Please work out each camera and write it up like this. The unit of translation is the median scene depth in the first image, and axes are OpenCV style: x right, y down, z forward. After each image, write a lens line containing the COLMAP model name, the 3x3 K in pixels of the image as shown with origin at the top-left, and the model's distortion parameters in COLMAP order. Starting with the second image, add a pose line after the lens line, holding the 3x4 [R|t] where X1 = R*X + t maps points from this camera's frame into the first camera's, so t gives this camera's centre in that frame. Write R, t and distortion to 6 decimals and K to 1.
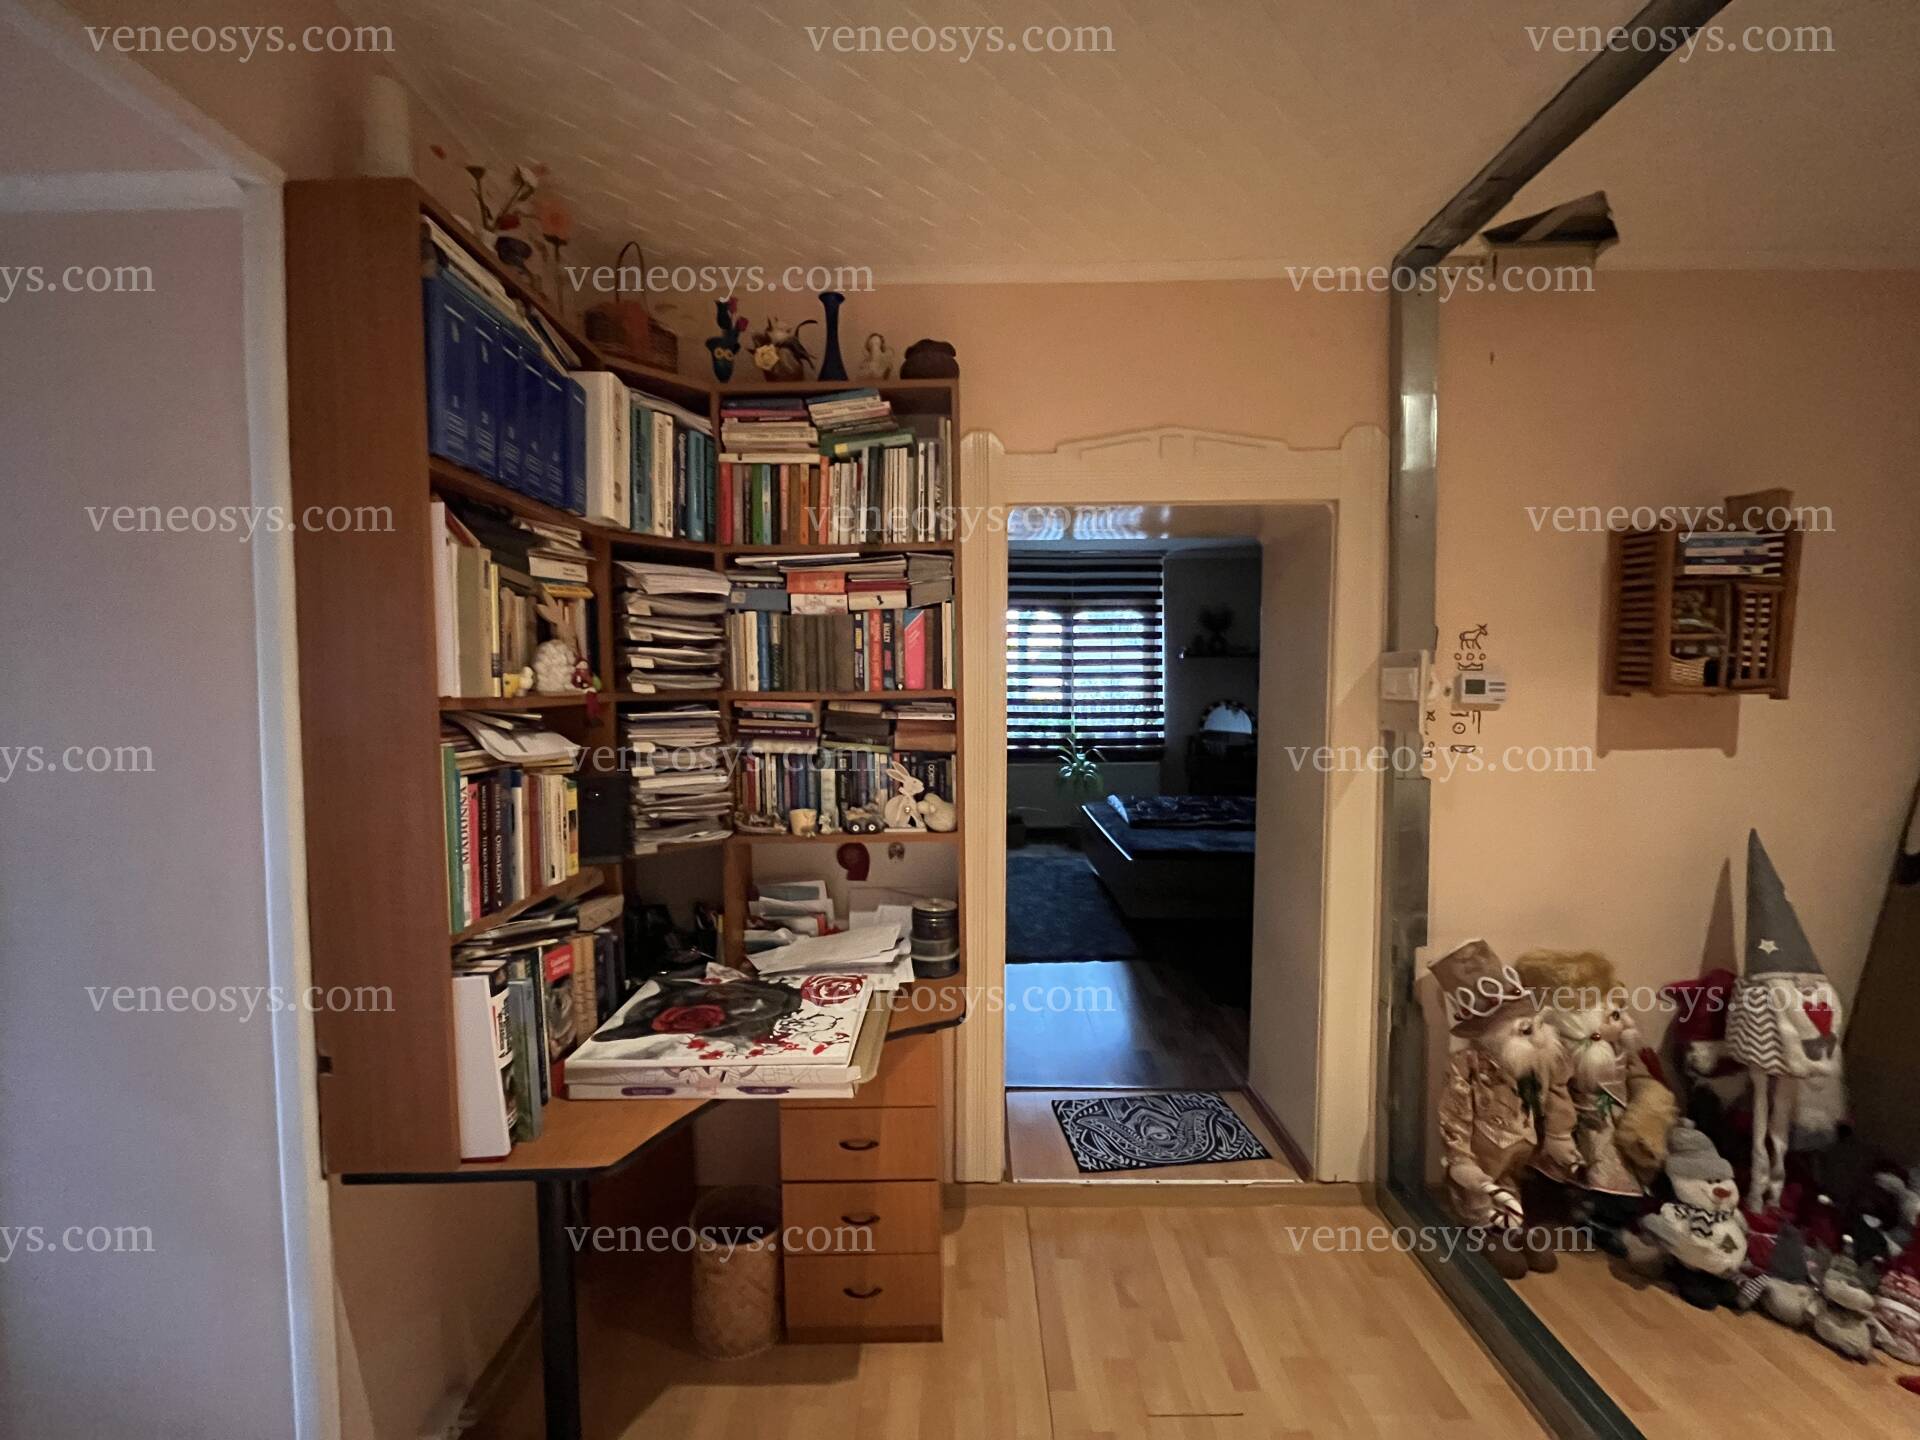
lens RADIAL K [[779.9, 0, 953.9], [0, 779.9, 718.9], [0, 0, 1]] dist [-0.002007, -0.000598]
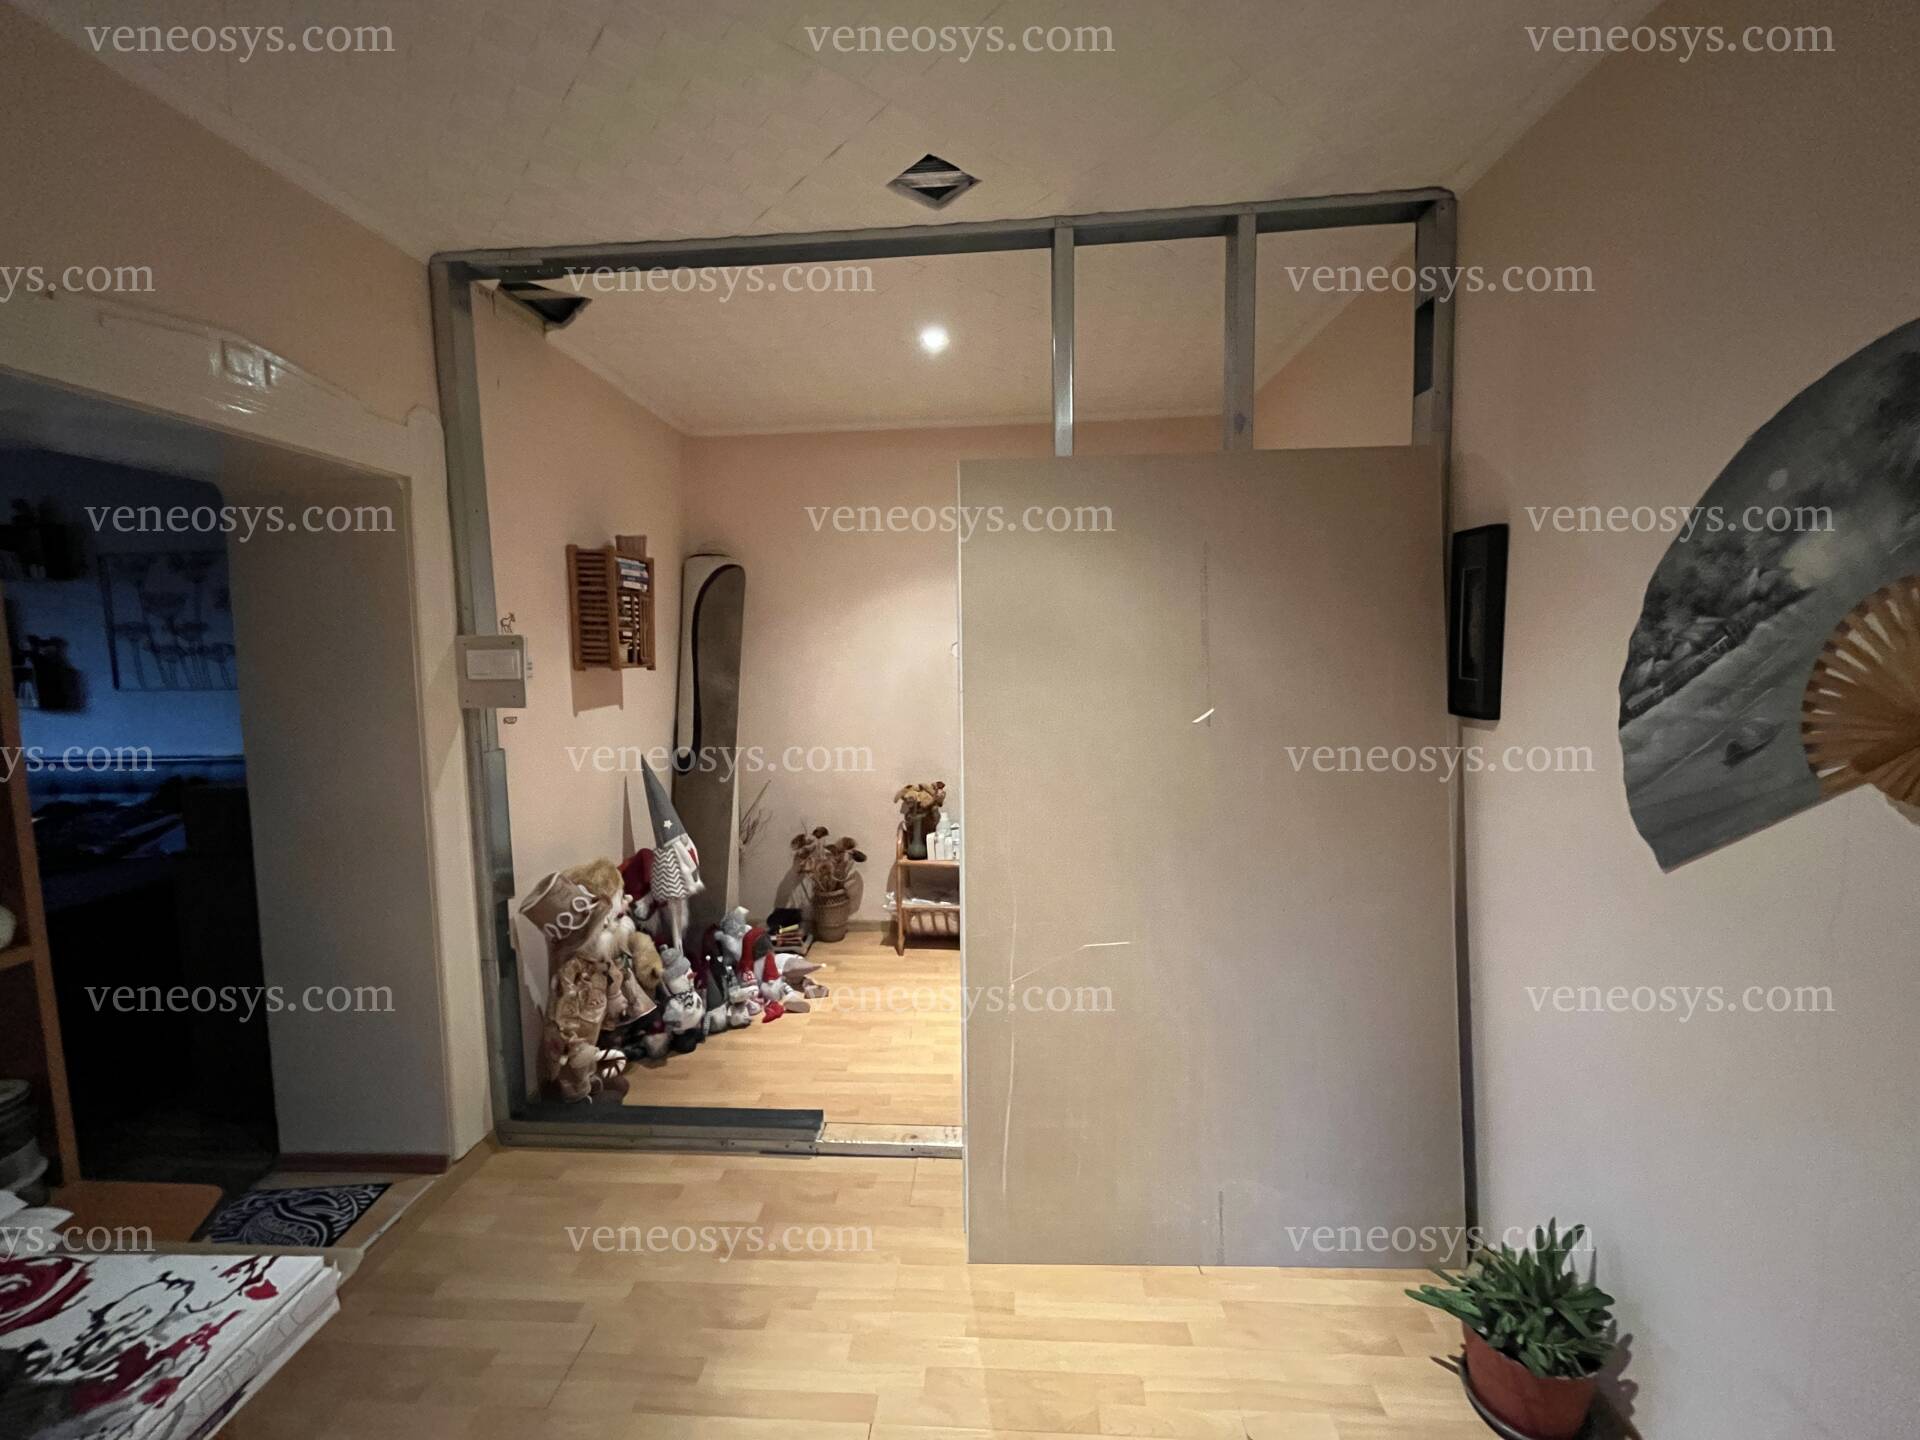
lens RADIAL K [[779.9, 0, 956.7], [0, 779.9, 714.4], [0, 0, 1]] dist [-0.002007, -0.000598]
pose [[0.053944, -0.081147, 0.995241, -0.503153], [0.063569, 0.994950, 0.077678, -0.019604], [-0.996518, 0.059076, 0.058830, 0.295733]]
